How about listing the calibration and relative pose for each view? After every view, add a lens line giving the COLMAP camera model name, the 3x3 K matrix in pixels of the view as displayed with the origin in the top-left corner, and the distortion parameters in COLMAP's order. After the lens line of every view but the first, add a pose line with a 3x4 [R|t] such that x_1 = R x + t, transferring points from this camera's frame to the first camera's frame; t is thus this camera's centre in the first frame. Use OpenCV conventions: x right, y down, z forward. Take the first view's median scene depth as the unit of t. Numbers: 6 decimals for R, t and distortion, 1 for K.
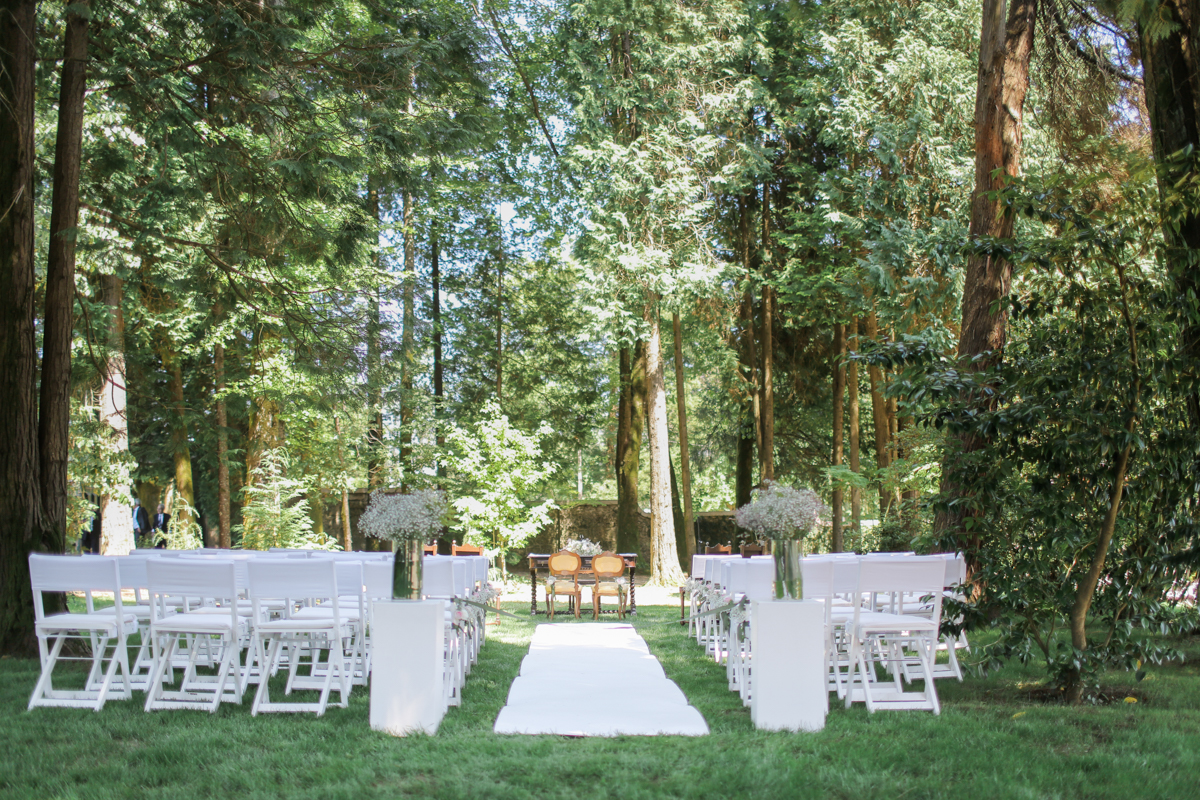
lens RADIAL K [[1188.2, 0, 600.0], [0, 1188.2, 400.0], [0, 0, 1]] dist [-0.003593, -0.000800]
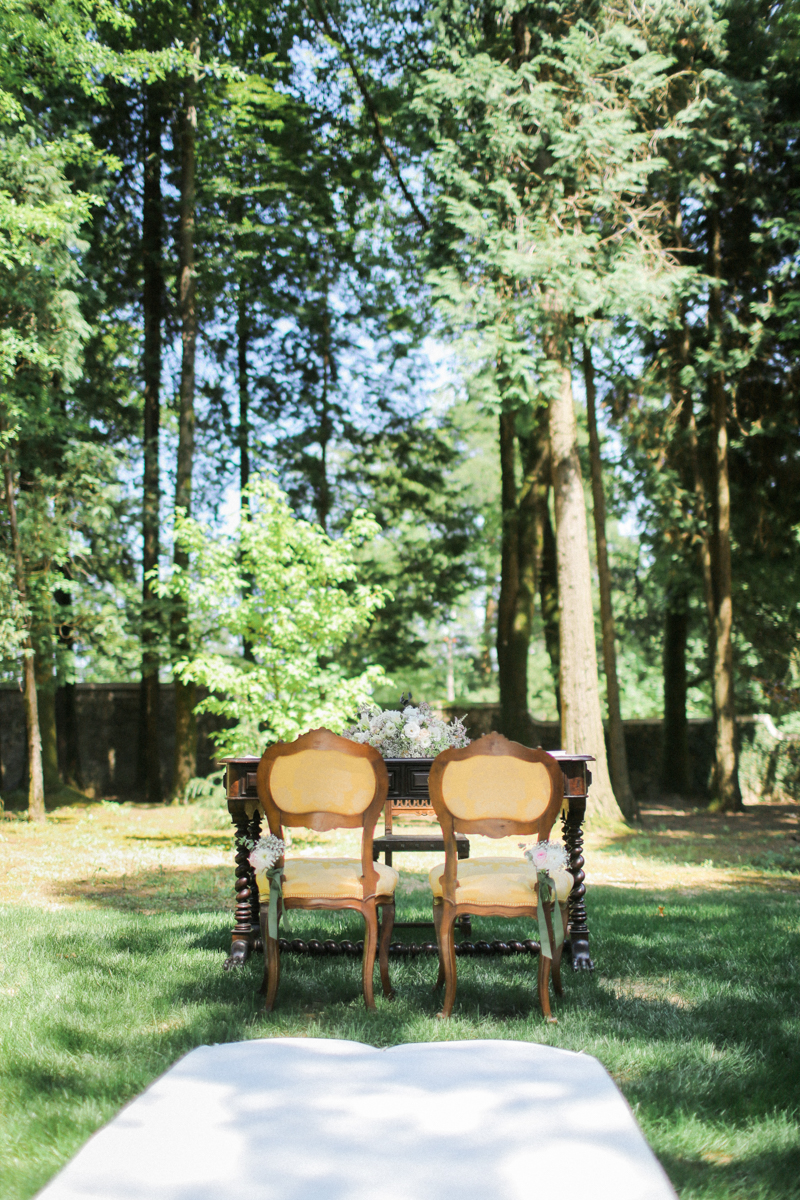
lens RADIAL K [[1188.2, 0, 400.0], [0, 1188.2, 600.0], [0, 0, 1]] dist [-0.003593, -0.000800]
pose [[0.997930, -0.008754, -0.063707, 0.001600], [0.007218, 0.999679, -0.024304, 0.059551], [0.063899, 0.023793, 0.997673, 0.423764]]
